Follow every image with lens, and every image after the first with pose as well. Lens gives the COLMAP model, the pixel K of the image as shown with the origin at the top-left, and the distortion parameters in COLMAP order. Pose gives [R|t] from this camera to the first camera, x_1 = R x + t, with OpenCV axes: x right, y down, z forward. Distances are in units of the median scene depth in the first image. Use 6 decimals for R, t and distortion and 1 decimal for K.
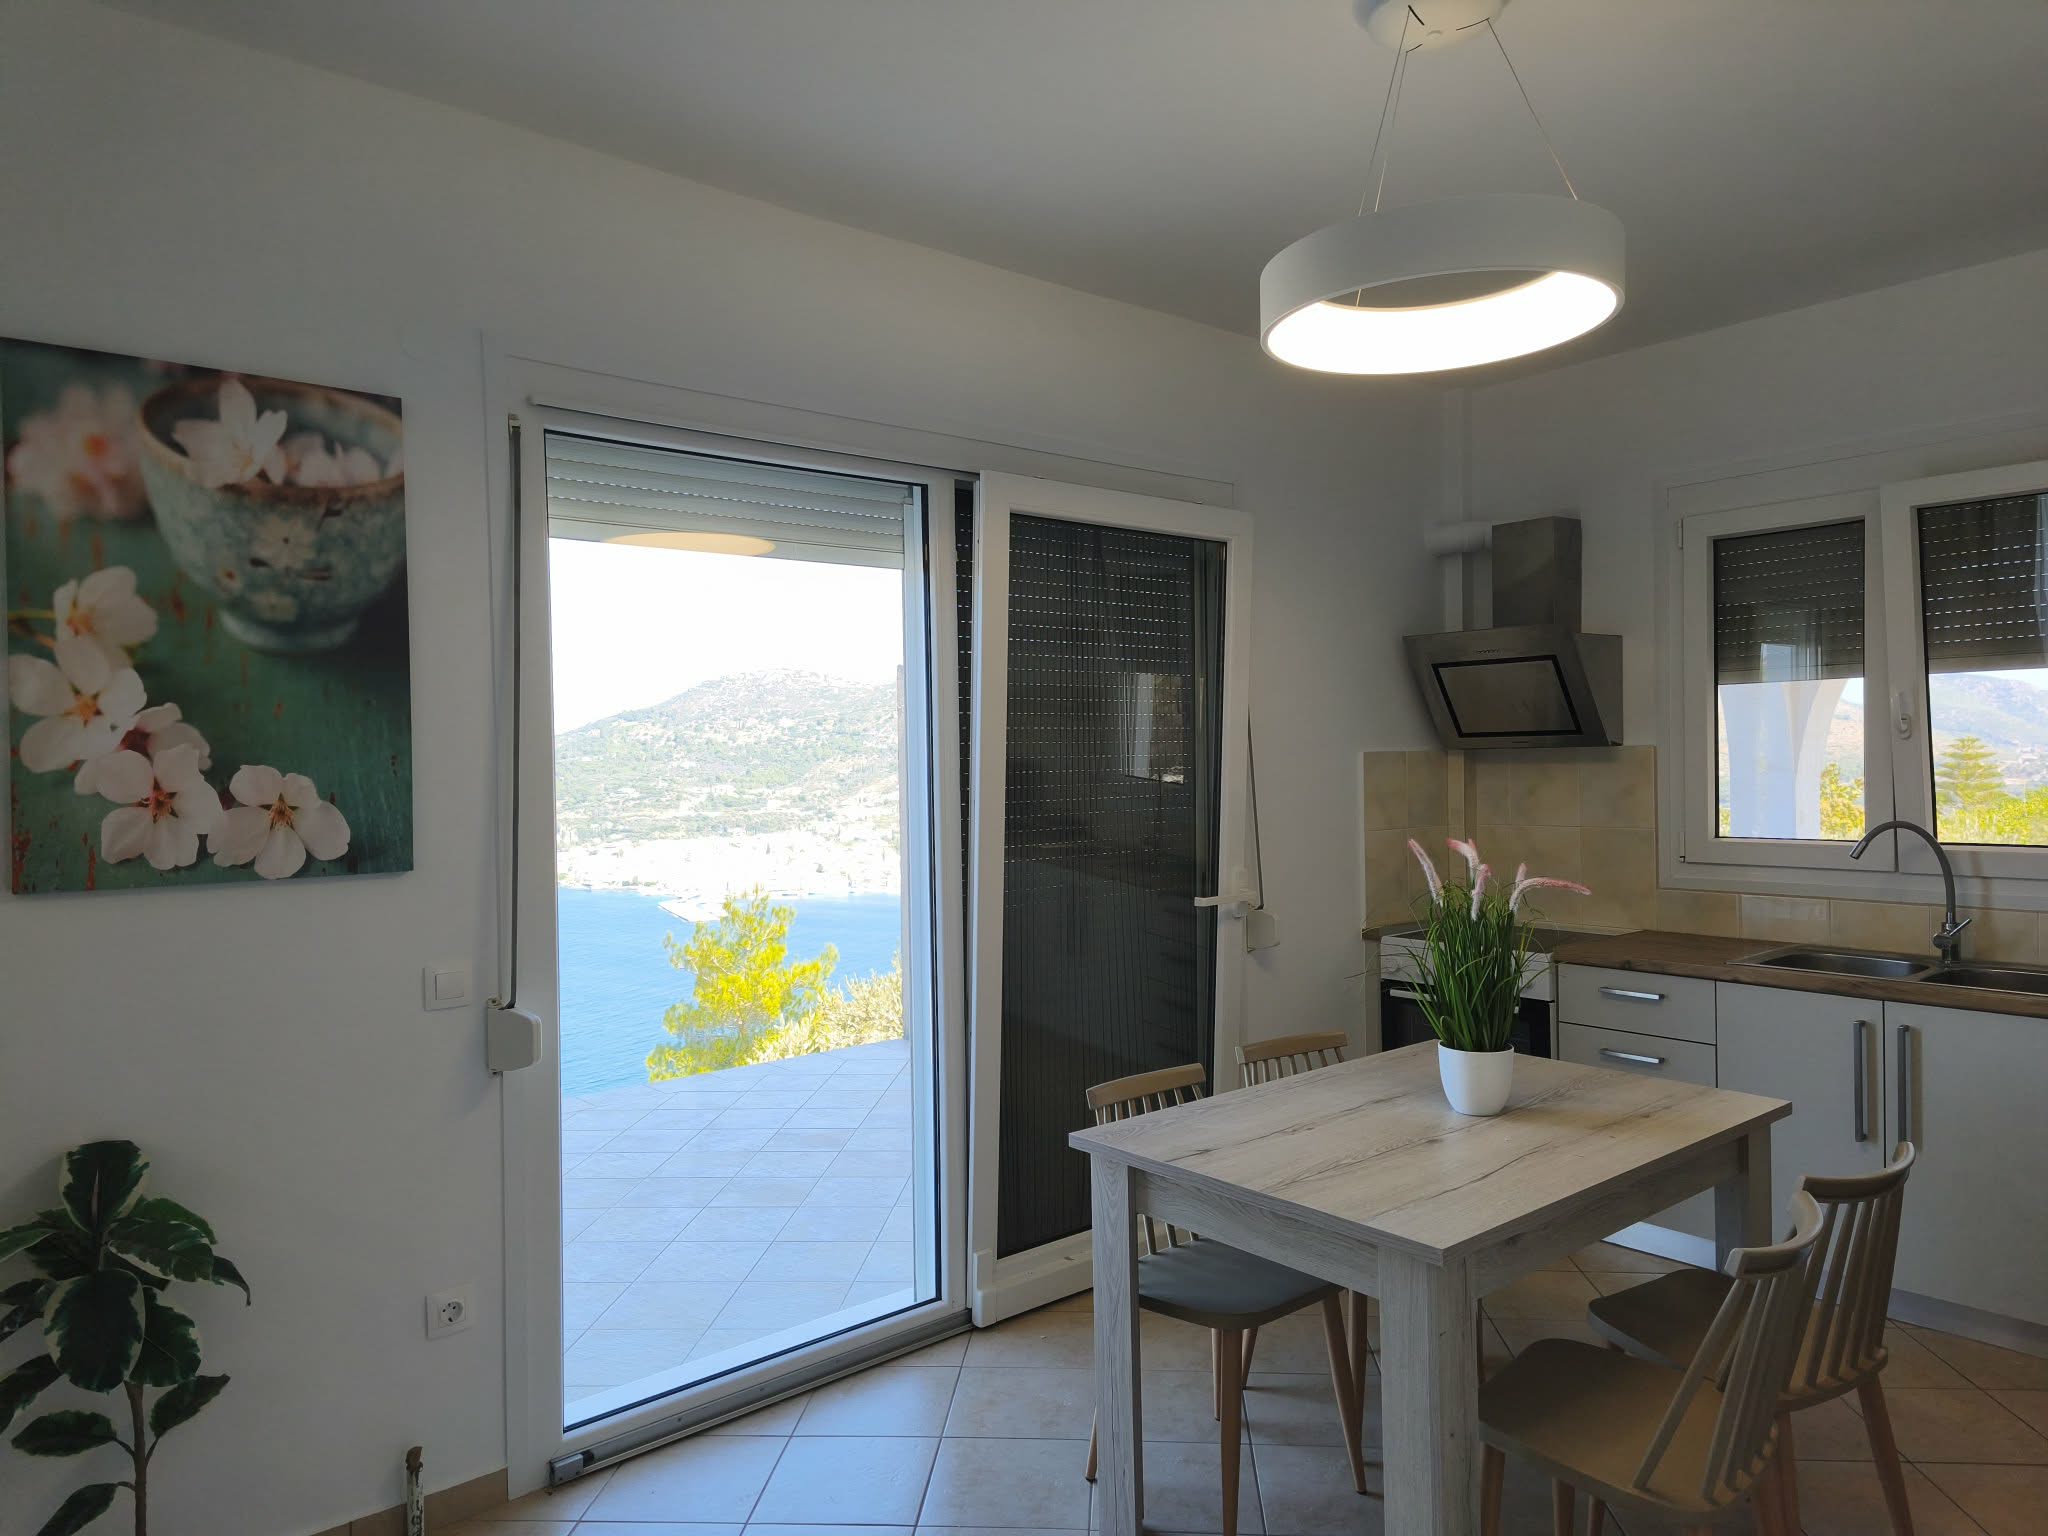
lens RADIAL K [[1342.9, 0, 1020.5], [0, 1342.9, 784.2], [0, 0, 1]] dist [0.048240, -0.016247]
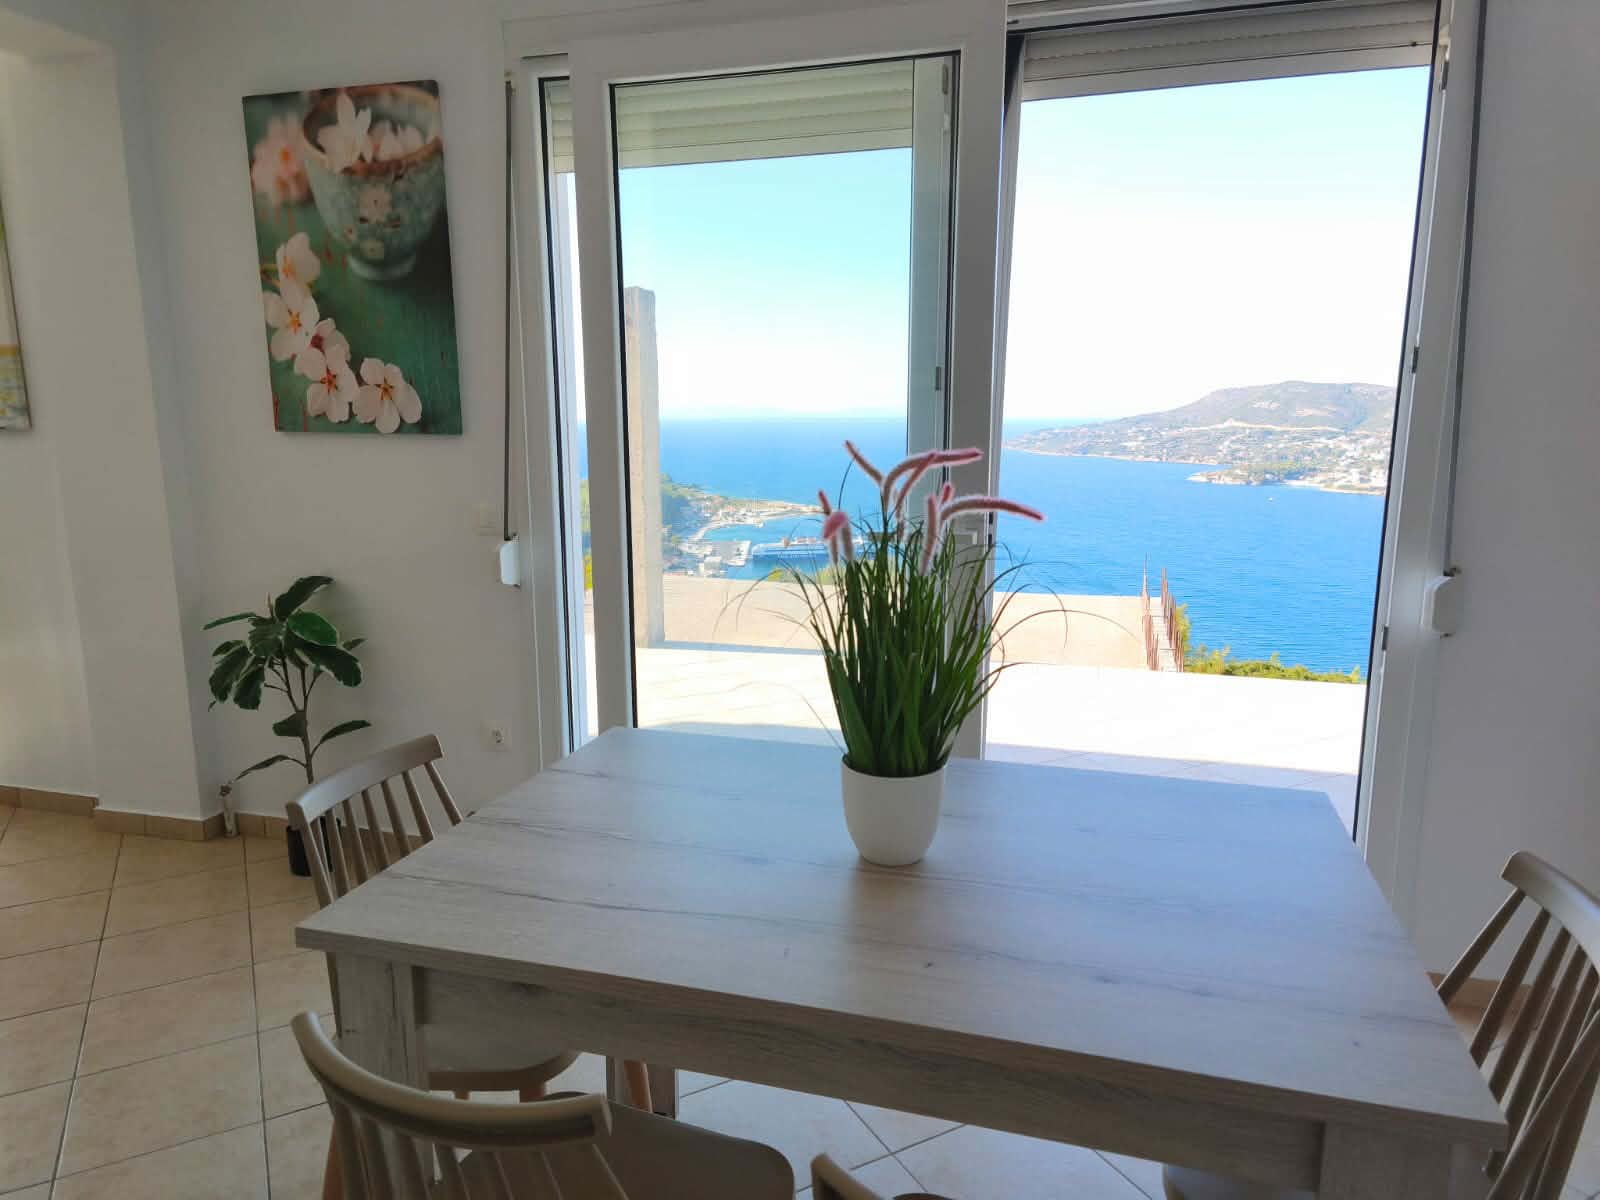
lens RADIAL K [[1049.1, 0, 797.8], [0, 1049.1, 619.7], [0, 0, 1]] dist [0.048240, -0.016247]
pose [[0.550889, 0.179384, -0.815072, 0.731349], [-0.025986, 0.979841, 0.198083, 0.025743], [0.834174, -0.087942, 0.544445, 0.697457]]
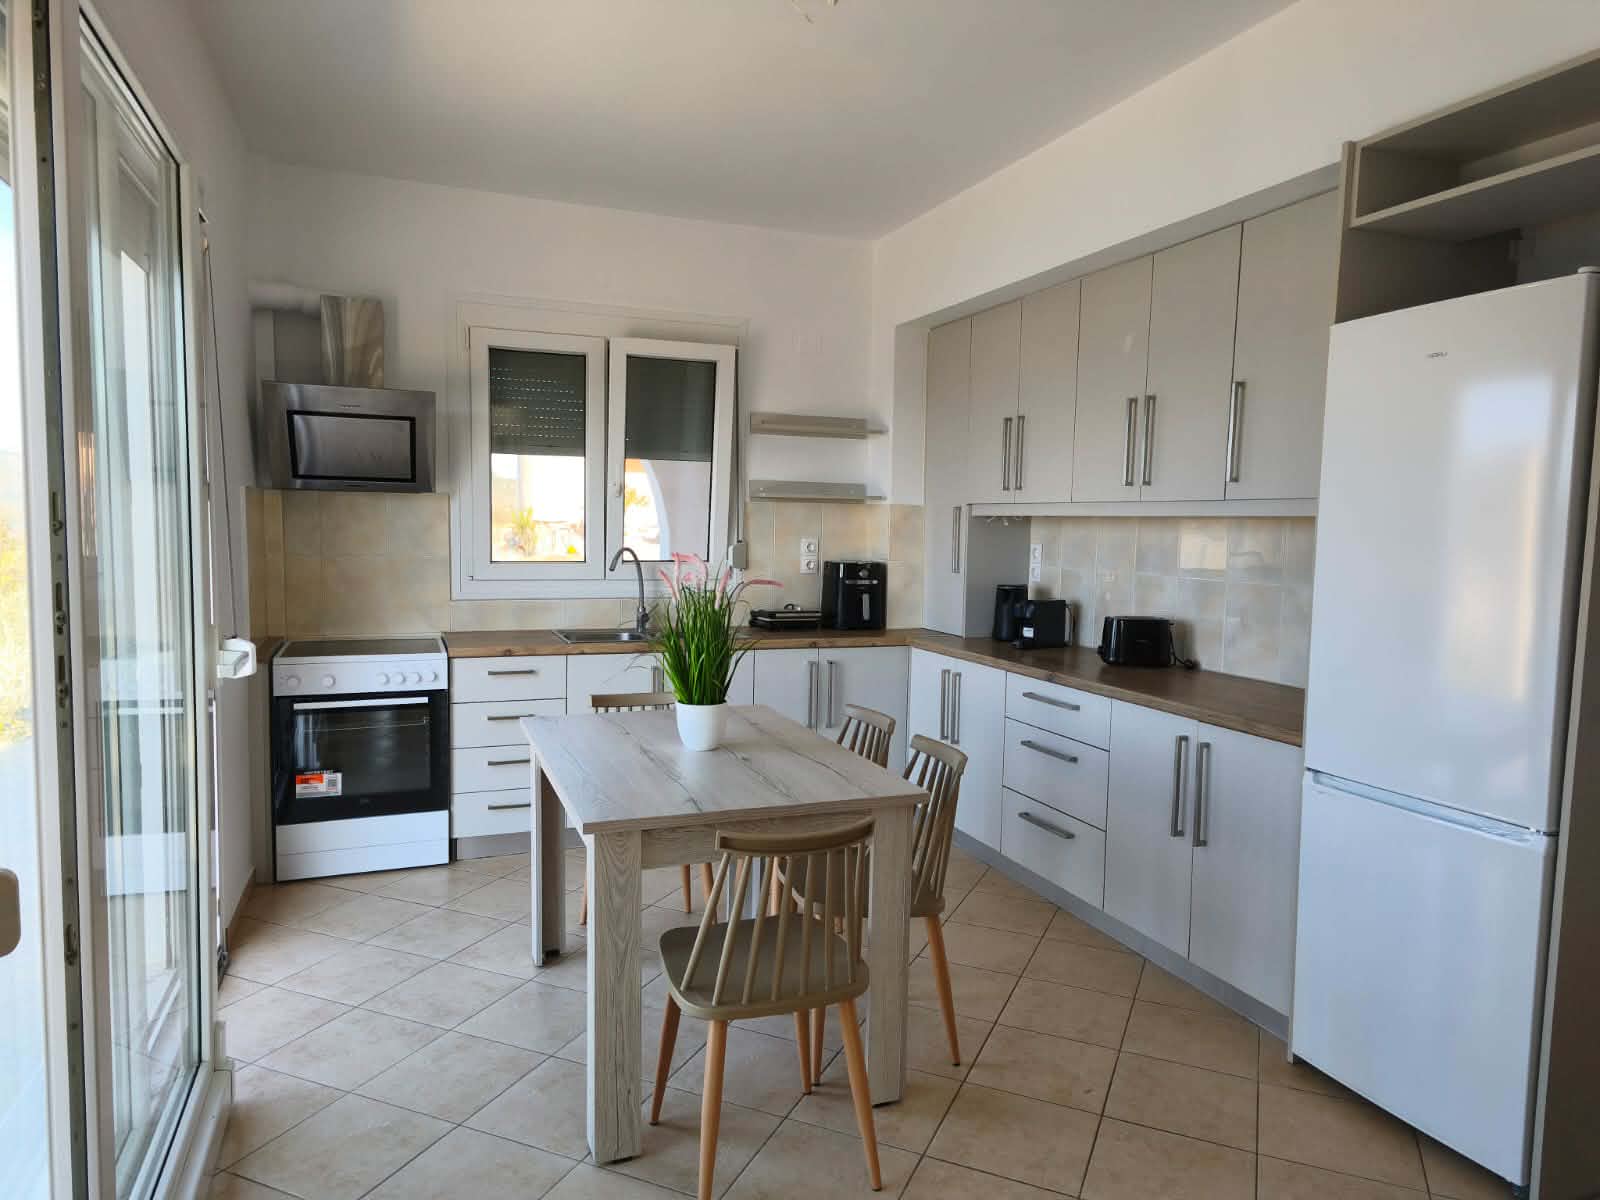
lens RADIAL K [[1049.1, 0, 812.4], [0, 1049.1, 618.0], [0, 0, 1]] dist [0.048240, -0.016247]
pose [[0.323265, -0.063327, 0.944187, -0.716809], [-0.003407, 0.997674, 0.068081, 0.037349], [-0.946302, -0.025225, 0.322298, 0.556384]]
